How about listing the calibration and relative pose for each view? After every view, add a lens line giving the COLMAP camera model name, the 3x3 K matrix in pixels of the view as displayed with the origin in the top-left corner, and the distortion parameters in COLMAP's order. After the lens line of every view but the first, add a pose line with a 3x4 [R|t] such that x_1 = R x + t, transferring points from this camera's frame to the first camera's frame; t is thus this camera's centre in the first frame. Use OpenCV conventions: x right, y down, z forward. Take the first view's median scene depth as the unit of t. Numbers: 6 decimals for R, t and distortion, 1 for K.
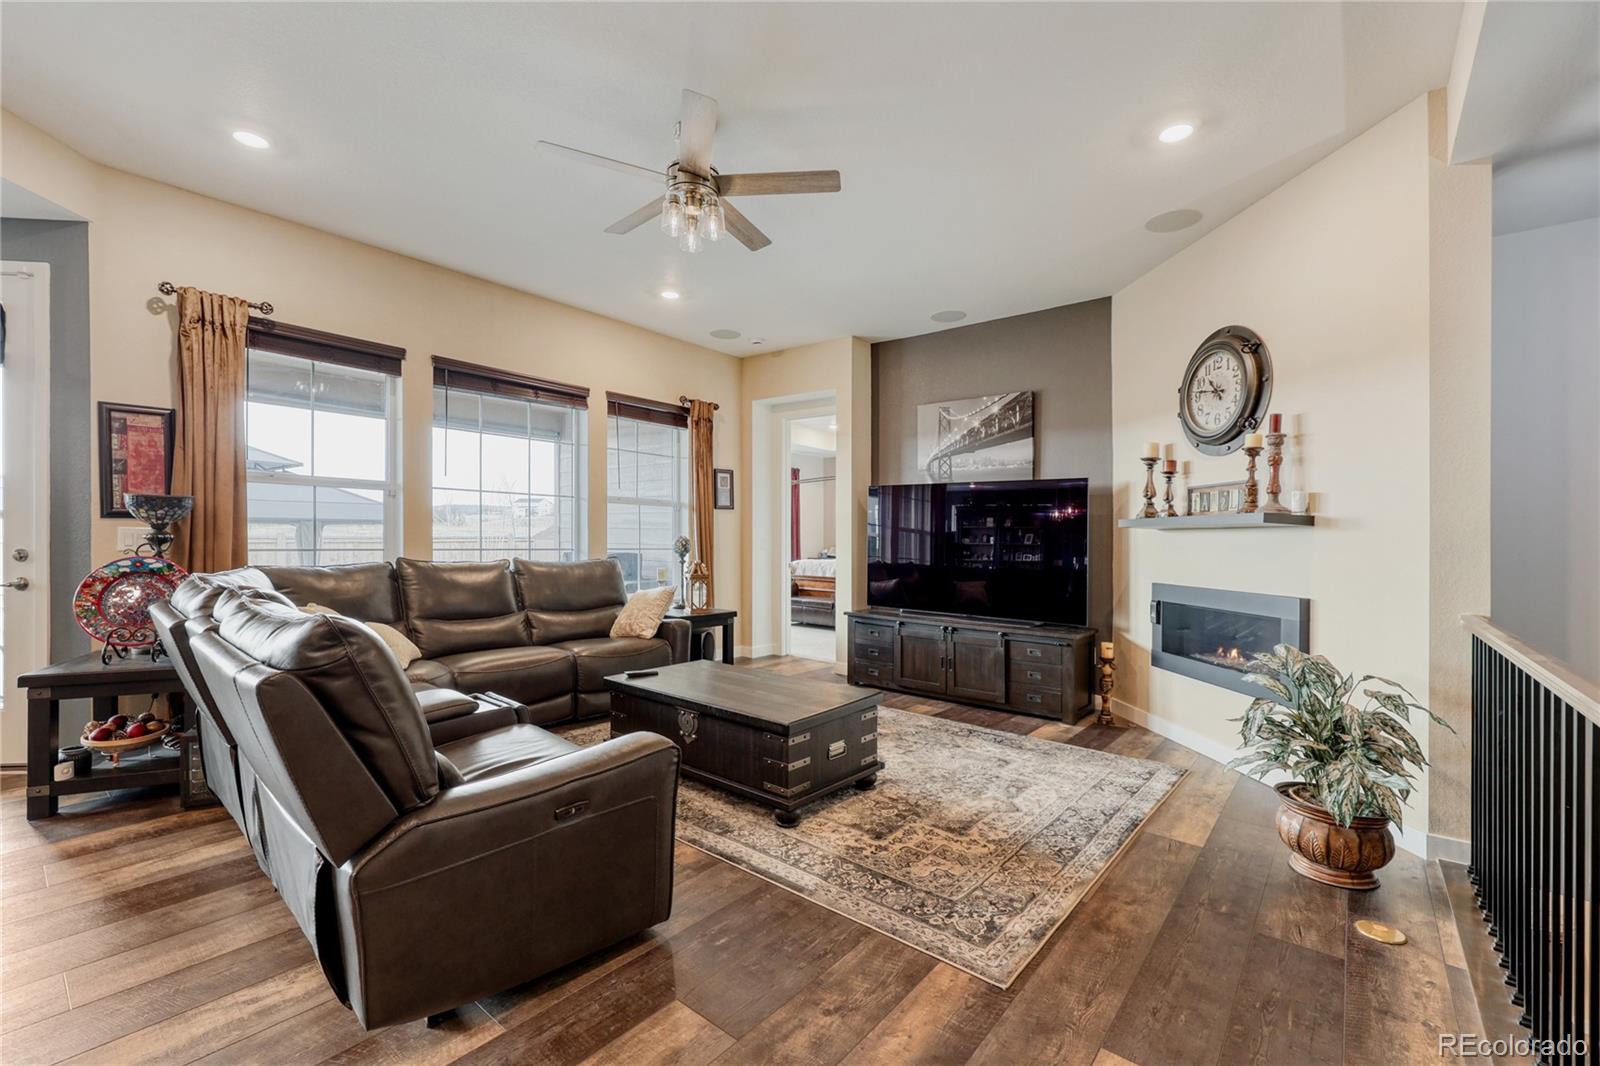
lens RADIAL K [[664.3, 0, 806.1], [0, 664.3, 535.9], [0, 0, 1]] dist [-0.002528, -0.000603]
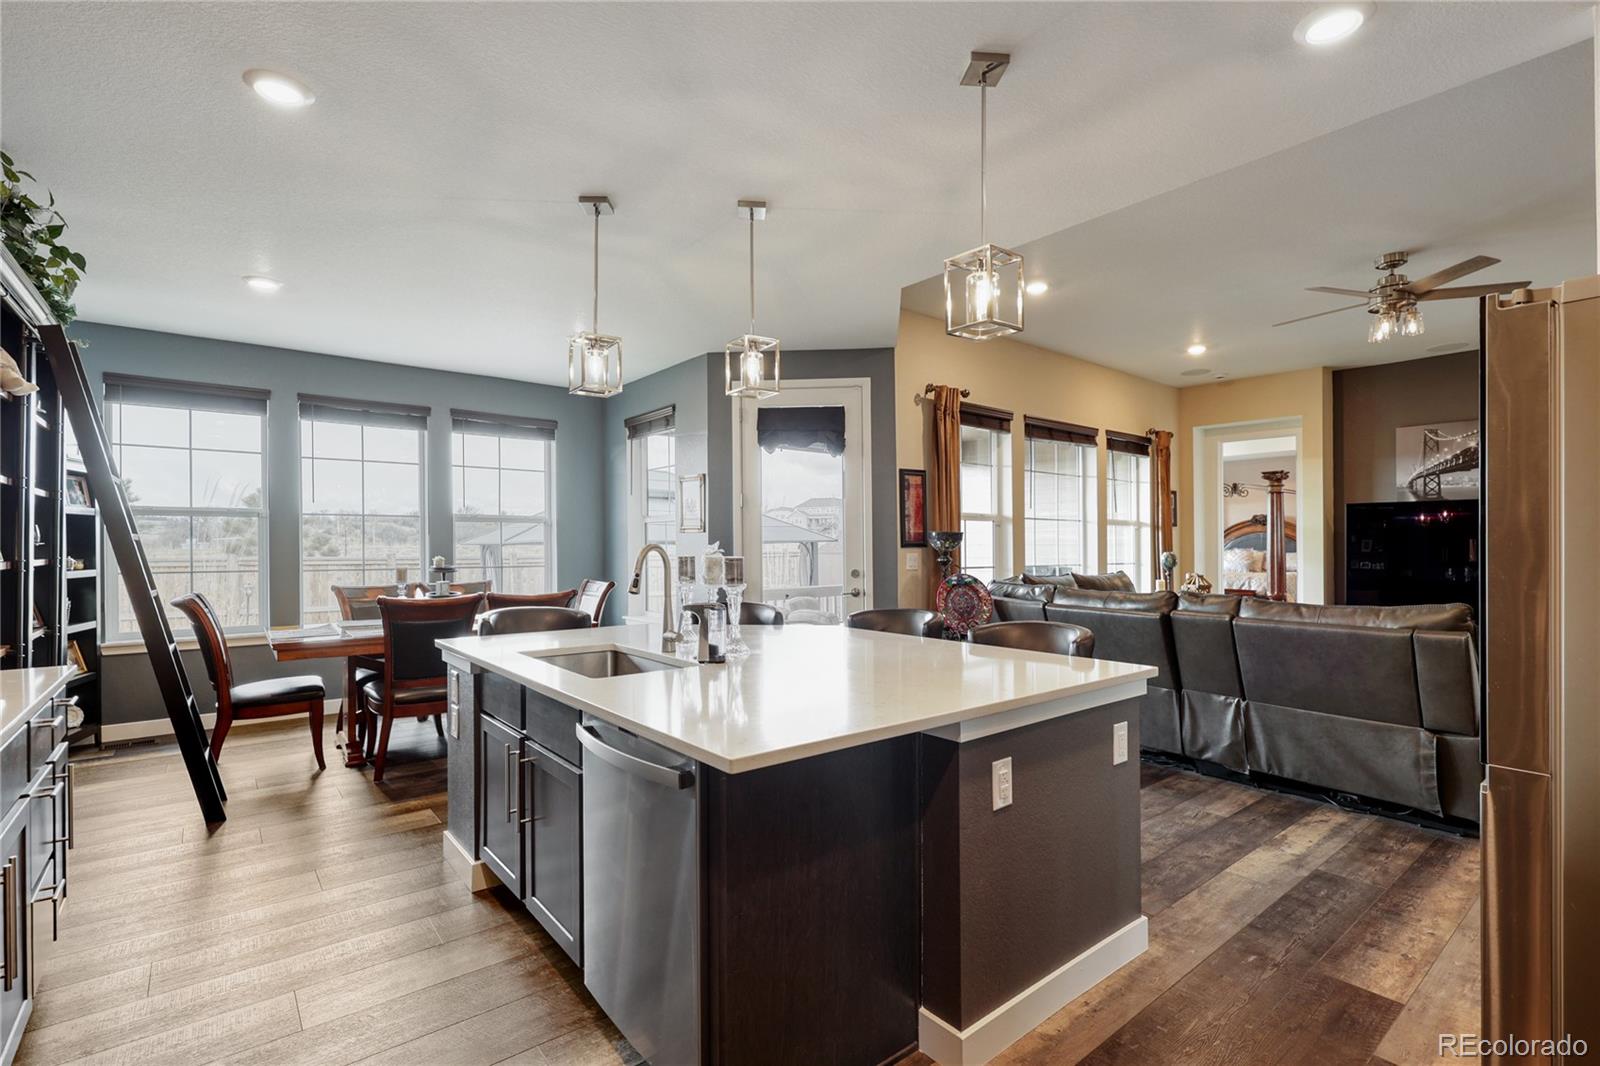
lens RADIAL K [[712.8, 0, 794.2], [0, 712.8, 544.5], [0, 0, 1]] dist [0.006221, -0.000286]
pose [[0.976916, -0.011355, -0.213323, -0.582853], [0.012509, 0.999914, 0.004056, -0.026764], [0.213258, -0.006631, 0.976973, -0.367522]]
